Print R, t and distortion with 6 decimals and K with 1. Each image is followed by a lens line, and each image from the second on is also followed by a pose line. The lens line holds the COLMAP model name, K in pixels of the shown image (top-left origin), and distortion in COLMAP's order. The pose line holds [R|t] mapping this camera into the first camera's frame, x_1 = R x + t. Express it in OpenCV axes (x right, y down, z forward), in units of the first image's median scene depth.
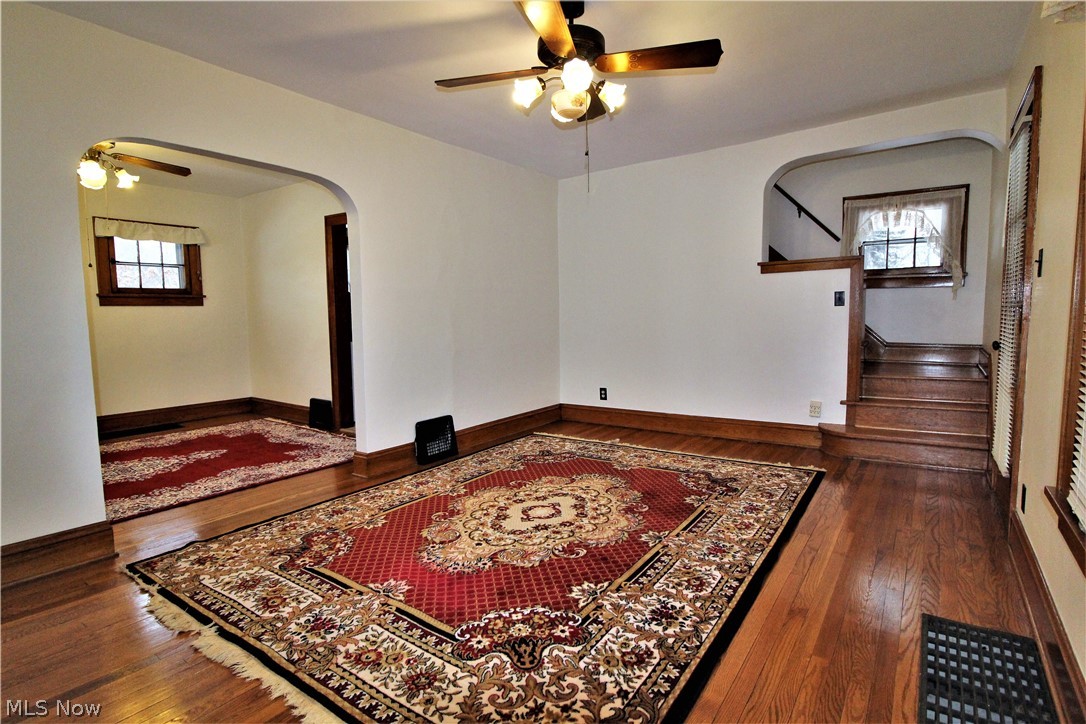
lens RADIAL K [[548.0, 0, 542.3], [0, 548.0, 360.5], [0, 0, 1]] dist [-0.004294, -0.002964]
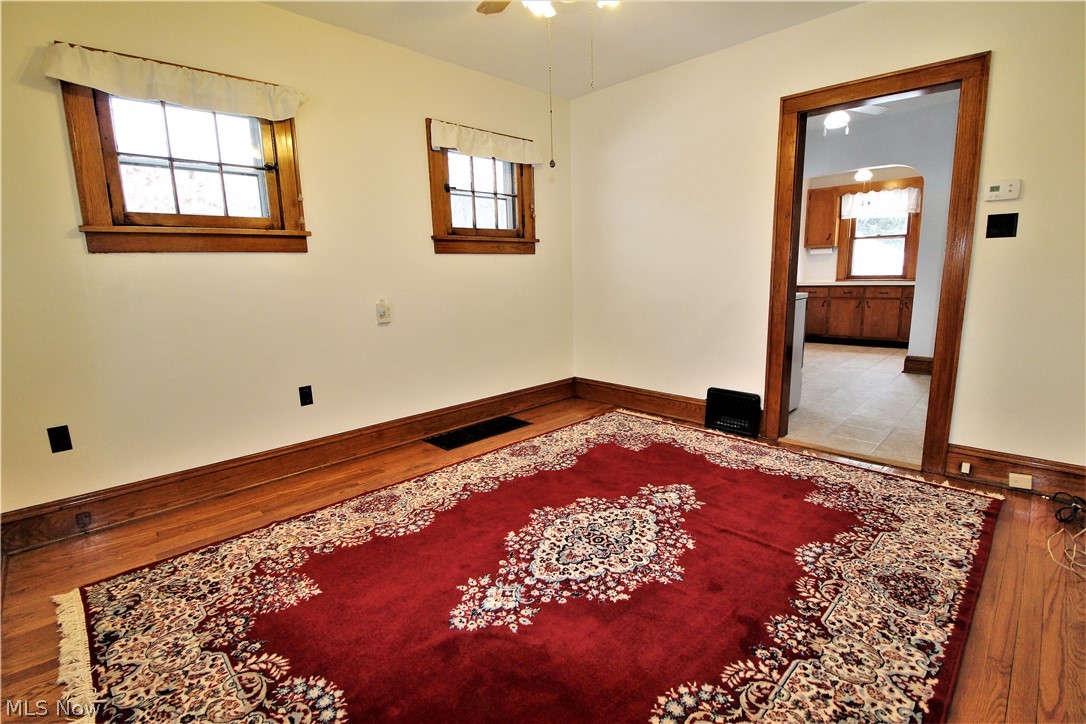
lens RADIAL K [[519.4, 0, 544.4], [0, 519.4, 358.2], [0, 0, 1]] dist [-0.008367, -0.000834]
pose [[0.985944, 0.012248, -0.166629, -0.901175], [0.002207, 0.996268, 0.086289, -0.040395], [0.167064, -0.085444, 0.982237, 0.588714]]
